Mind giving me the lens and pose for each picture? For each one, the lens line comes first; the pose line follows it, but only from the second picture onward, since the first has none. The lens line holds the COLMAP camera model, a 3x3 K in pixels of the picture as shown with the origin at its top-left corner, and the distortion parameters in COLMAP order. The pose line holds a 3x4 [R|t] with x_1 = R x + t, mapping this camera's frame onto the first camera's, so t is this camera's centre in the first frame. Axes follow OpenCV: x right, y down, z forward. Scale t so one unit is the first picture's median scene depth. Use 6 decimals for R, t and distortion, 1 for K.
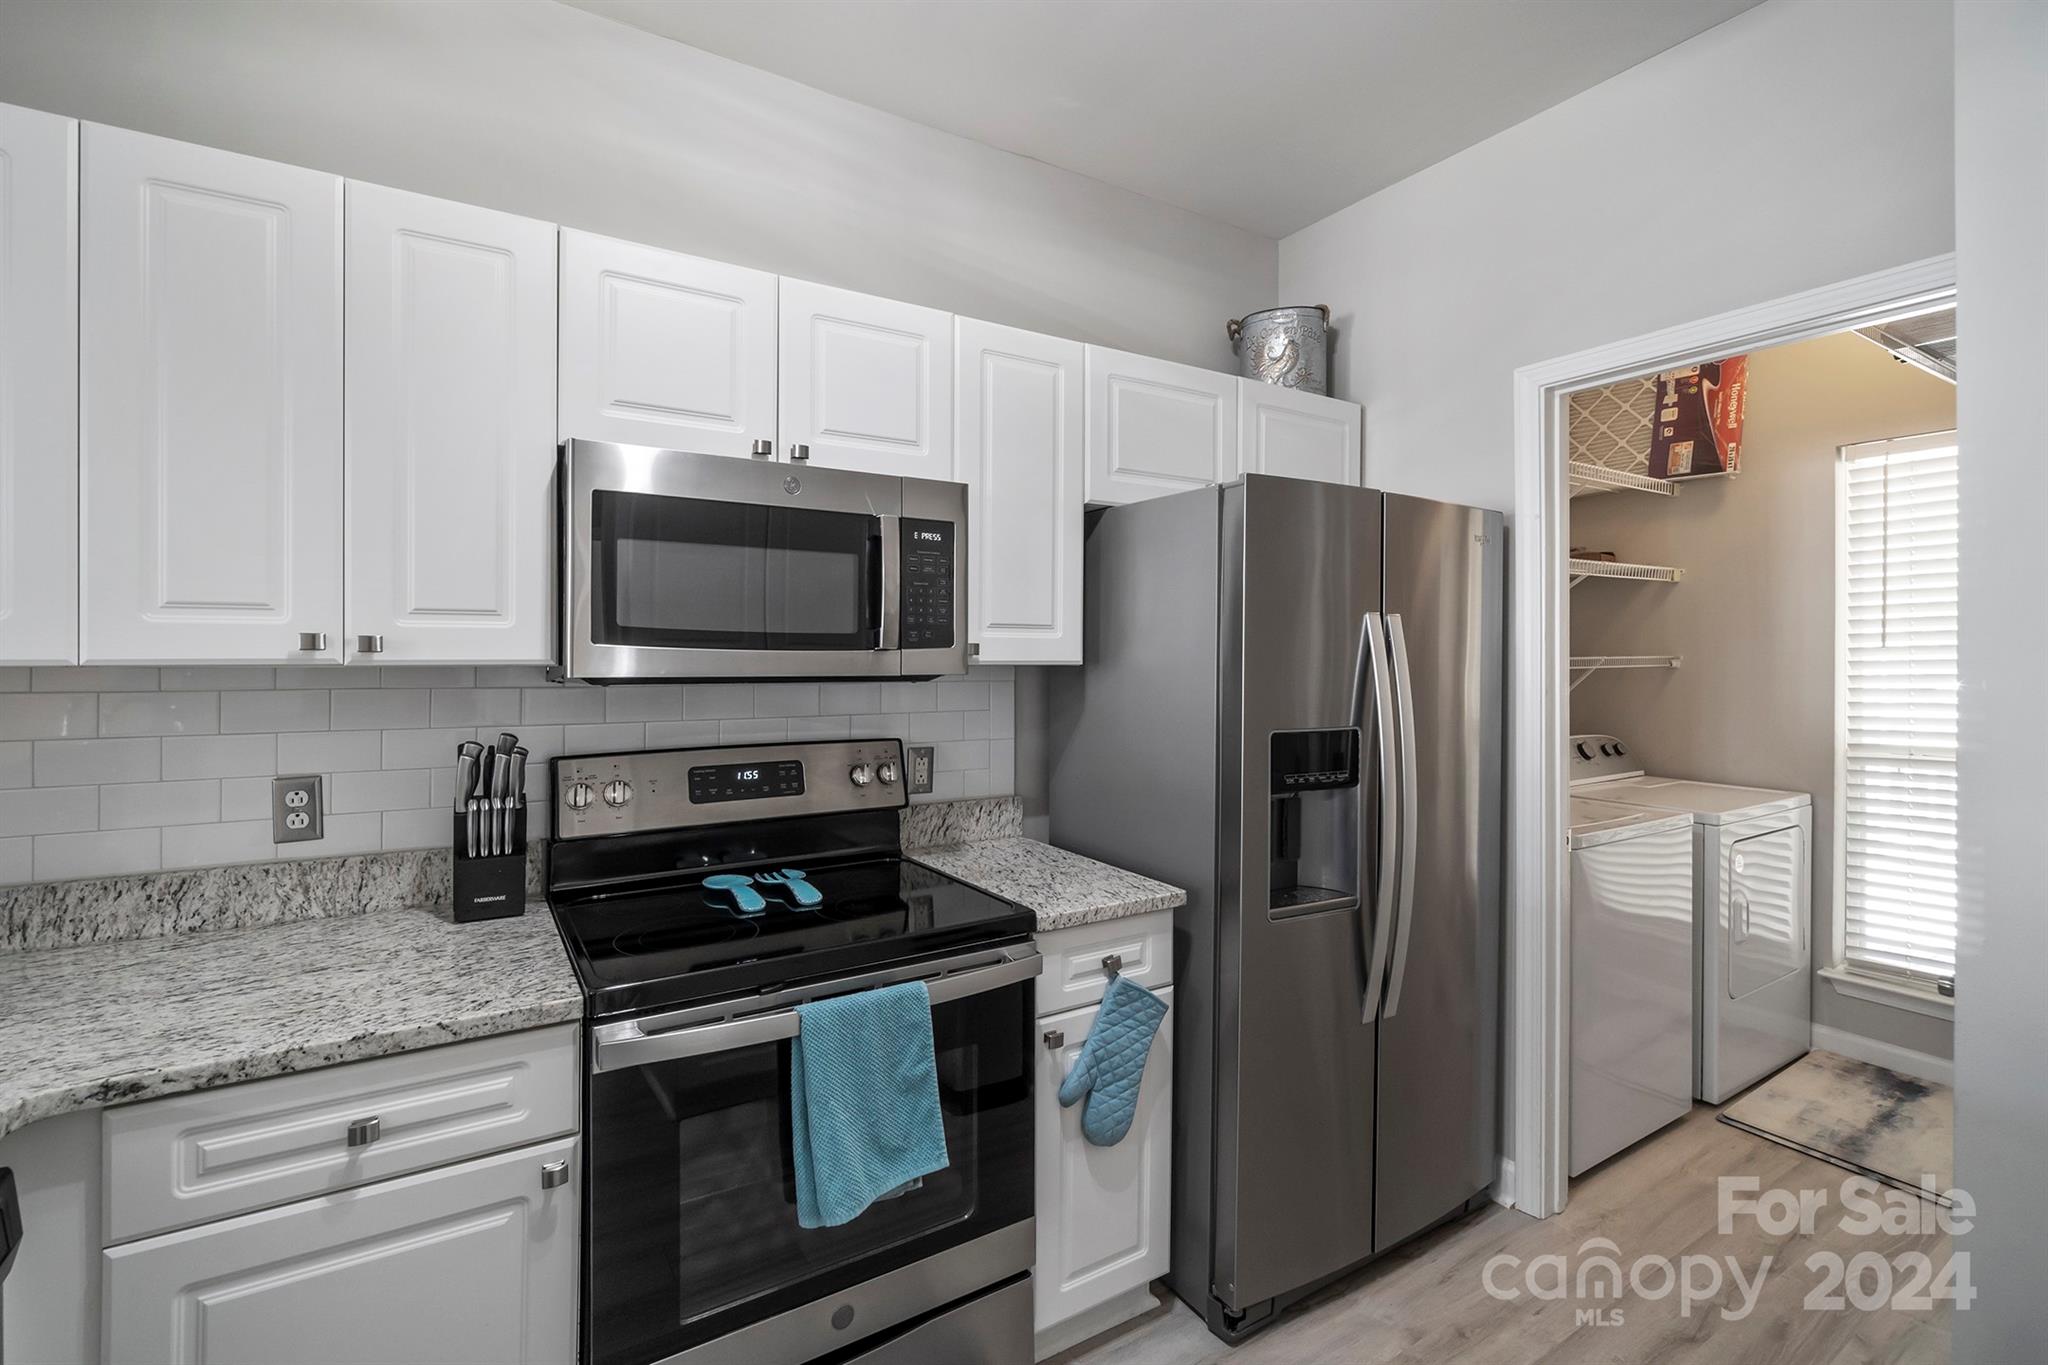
lens RADIAL K [[890.1, 0, 990.8], [0, 890.1, 652.9], [0, 0, 1]] dist [-0.003755, 0.000114]
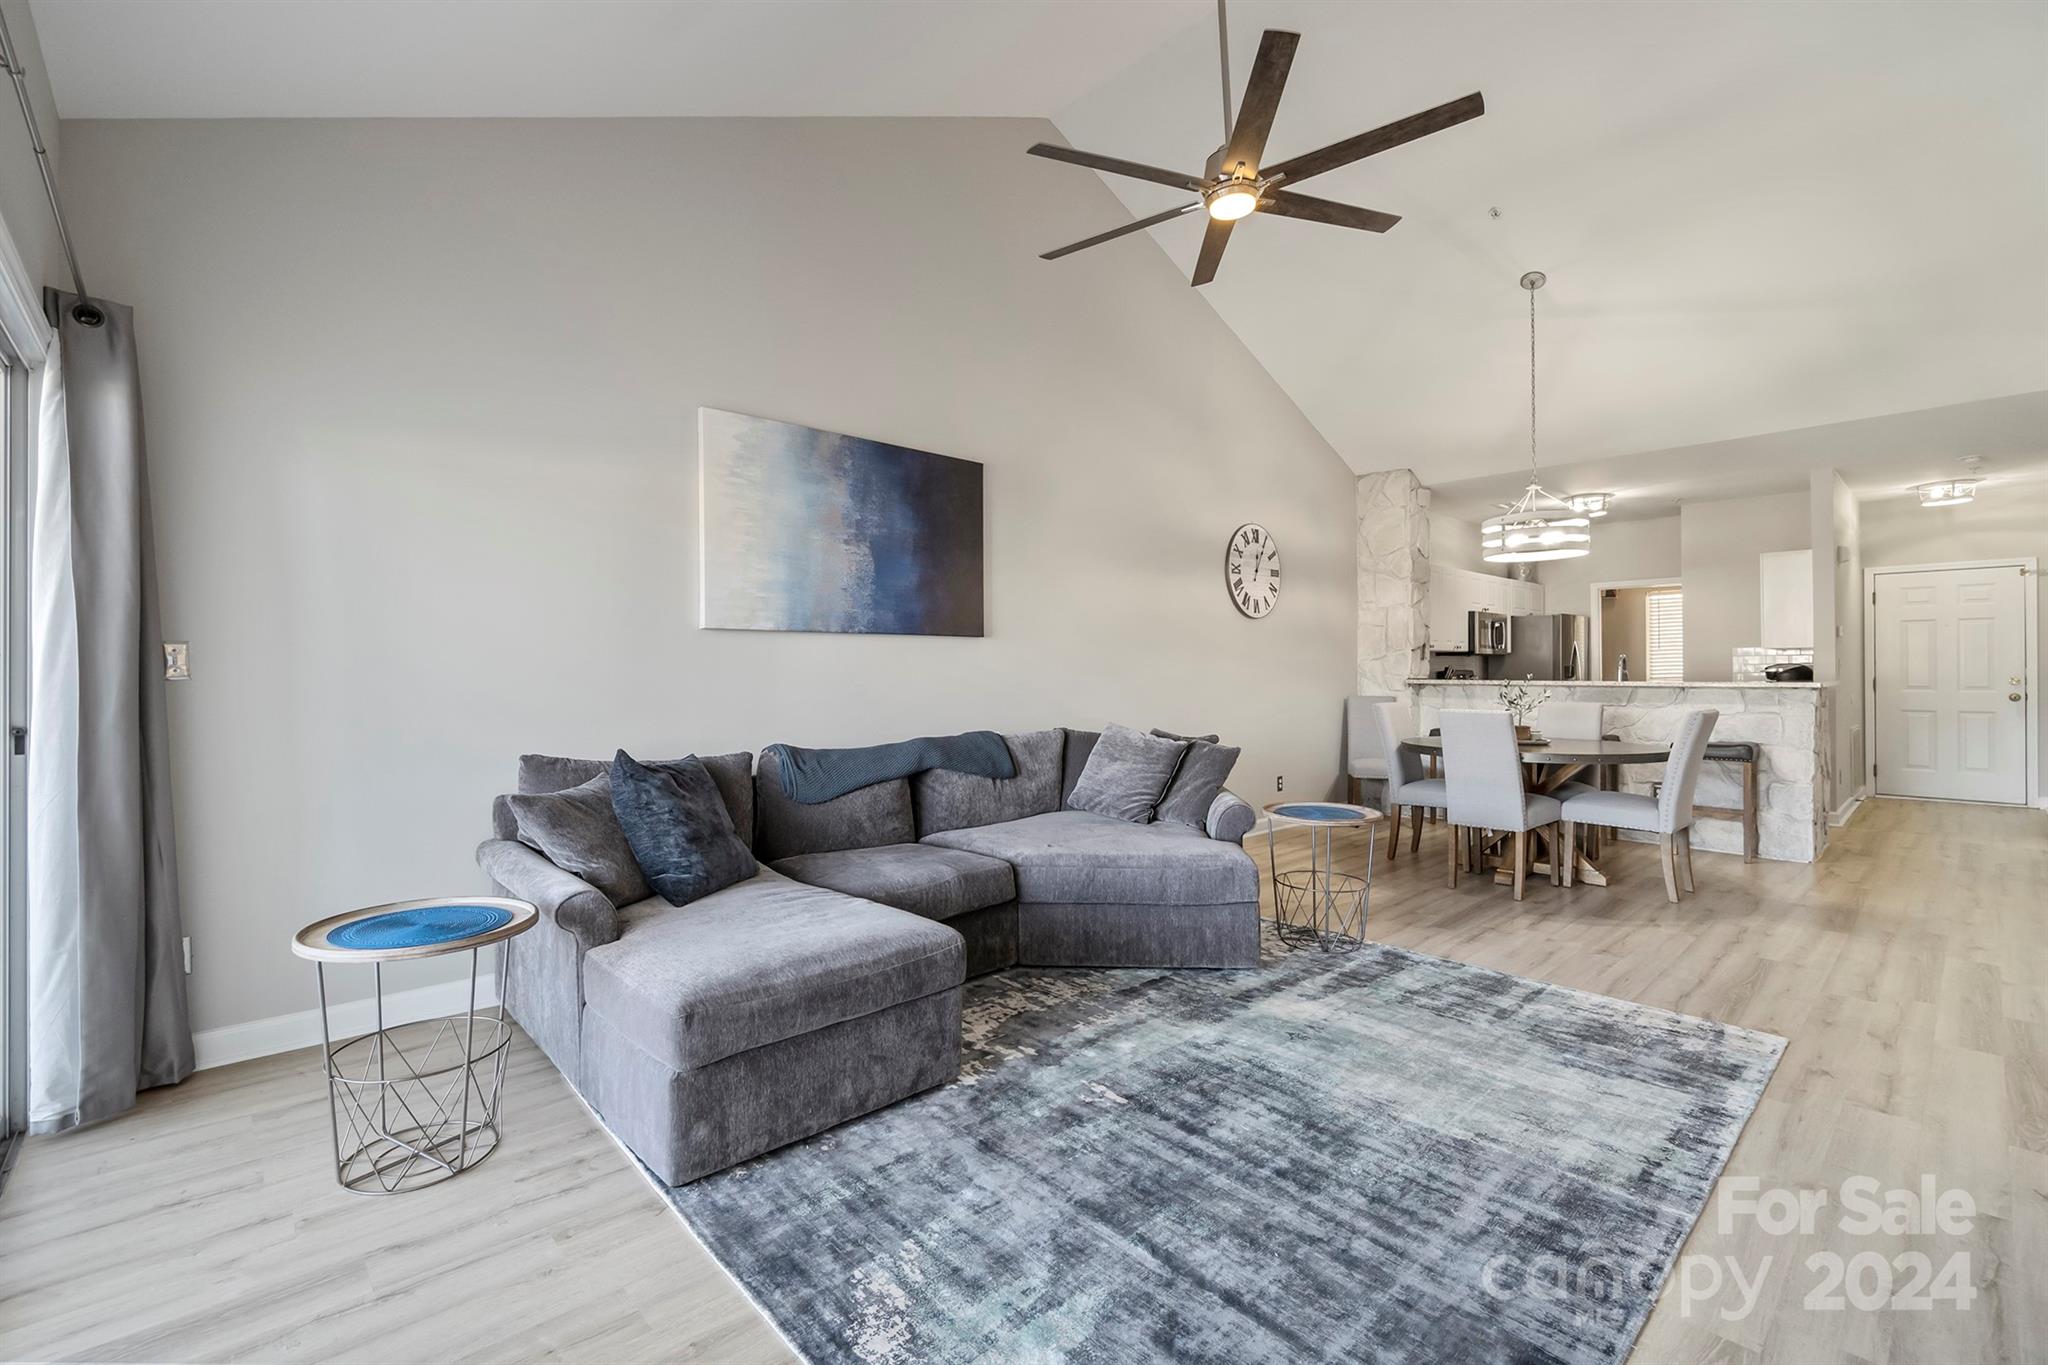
lens RADIAL K [[882.6, 0, 1016.3], [0, 882.6, 668.5], [0, 0, 1]] dist [-0.000134, 0.000619]
pose [[0.979112, -0.008878, 0.203125, -3.300551], [0.009170, 0.999958, -0.000499, 0.073739], [-0.203112, 0.002352, 0.979153, -2.868700]]
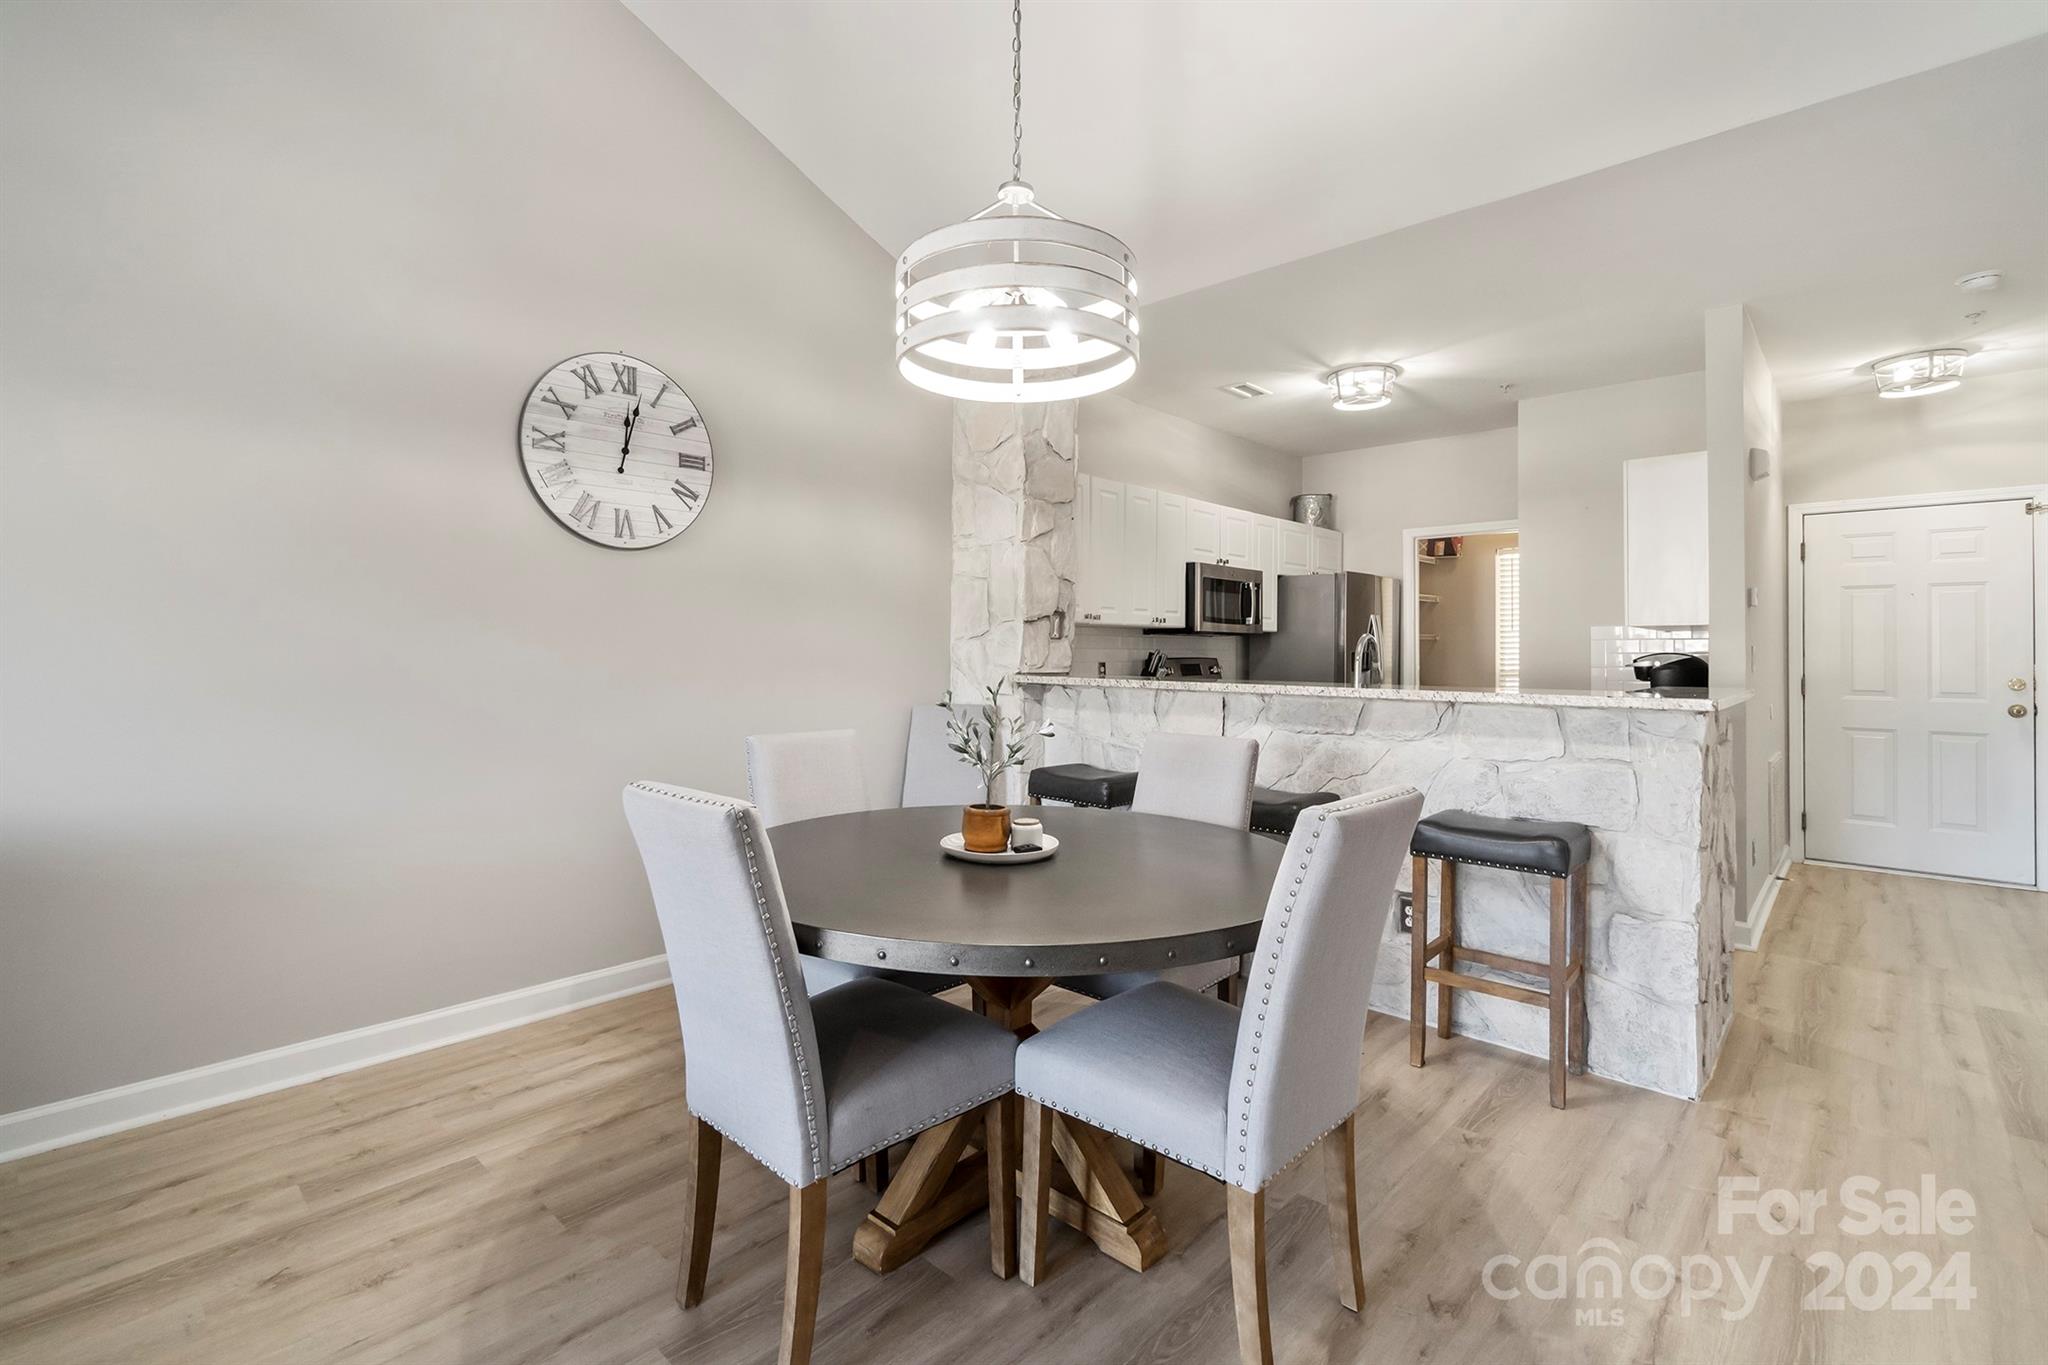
lens RADIAL K [[926.4, 0, 1009.8], [0, 926.4, 638.3], [0, 0, 1]] dist [0.002091, 0.000629]
pose [[0.960702, 0.004600, 0.277545, -1.606482], [-0.001256, 0.999924, -0.012225, 0.074012], [-0.277580, 0.011396, 0.960635, -1.666534]]
